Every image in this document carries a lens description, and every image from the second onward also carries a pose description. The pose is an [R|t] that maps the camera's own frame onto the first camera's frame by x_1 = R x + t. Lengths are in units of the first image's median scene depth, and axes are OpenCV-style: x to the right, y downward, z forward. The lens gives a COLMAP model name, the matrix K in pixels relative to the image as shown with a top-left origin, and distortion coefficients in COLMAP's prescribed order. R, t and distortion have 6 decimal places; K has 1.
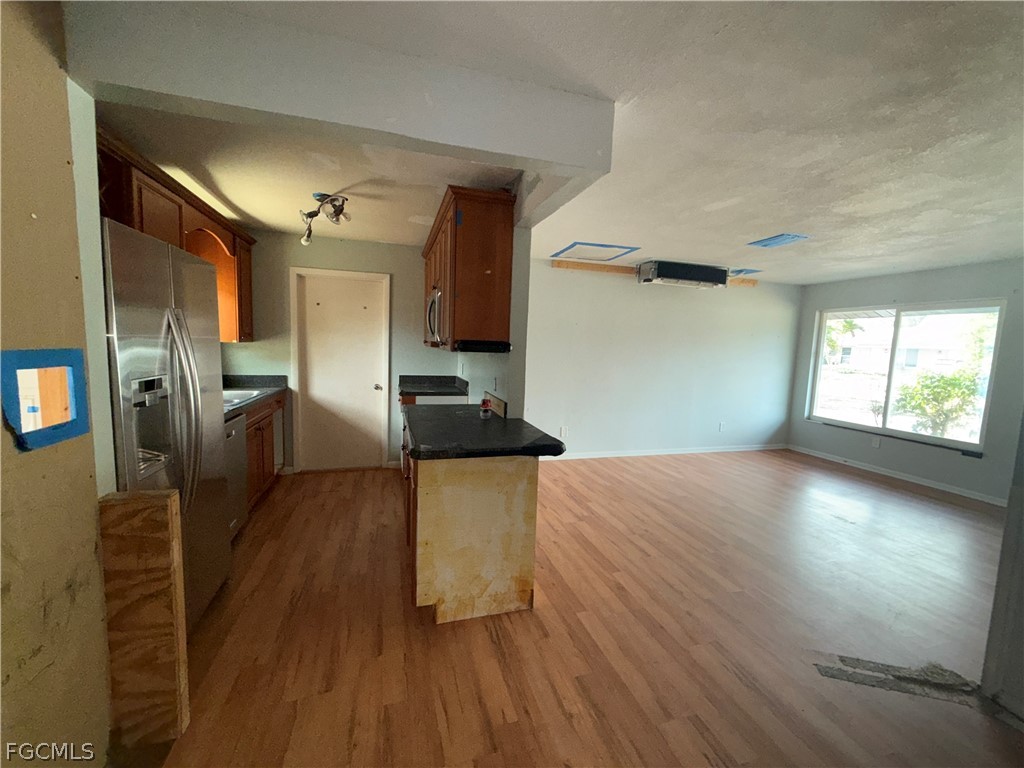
lens RADIAL K [[407.5, 0, 512.6], [0, 407.5, 382.1], [0, 0, 1]] dist [0.001771, 0.000219]
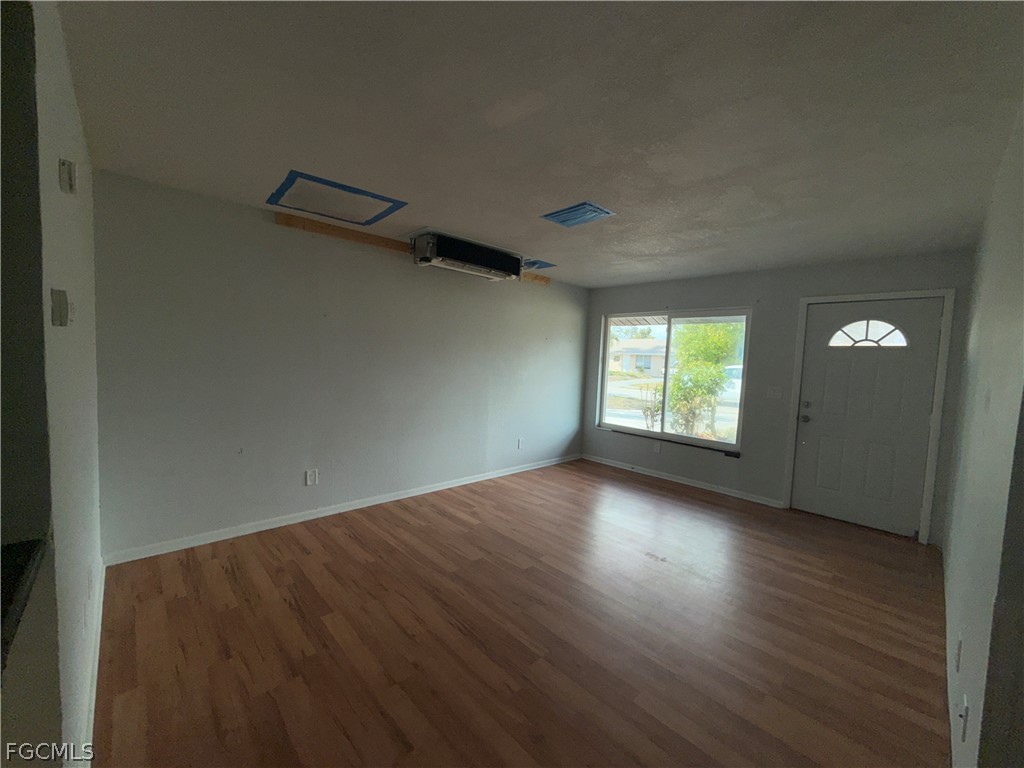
lens RADIAL K [[407.5, 0, 508.9], [0, 407.5, 382.3], [0, 0, 1]] dist [0.001771, 0.000219]
pose [[0.897581, -0.026869, 0.440031, 0.152090], [0.032844, 0.999443, -0.005969, -0.022373], [-0.439625, 0.019810, 0.897963, 0.308621]]
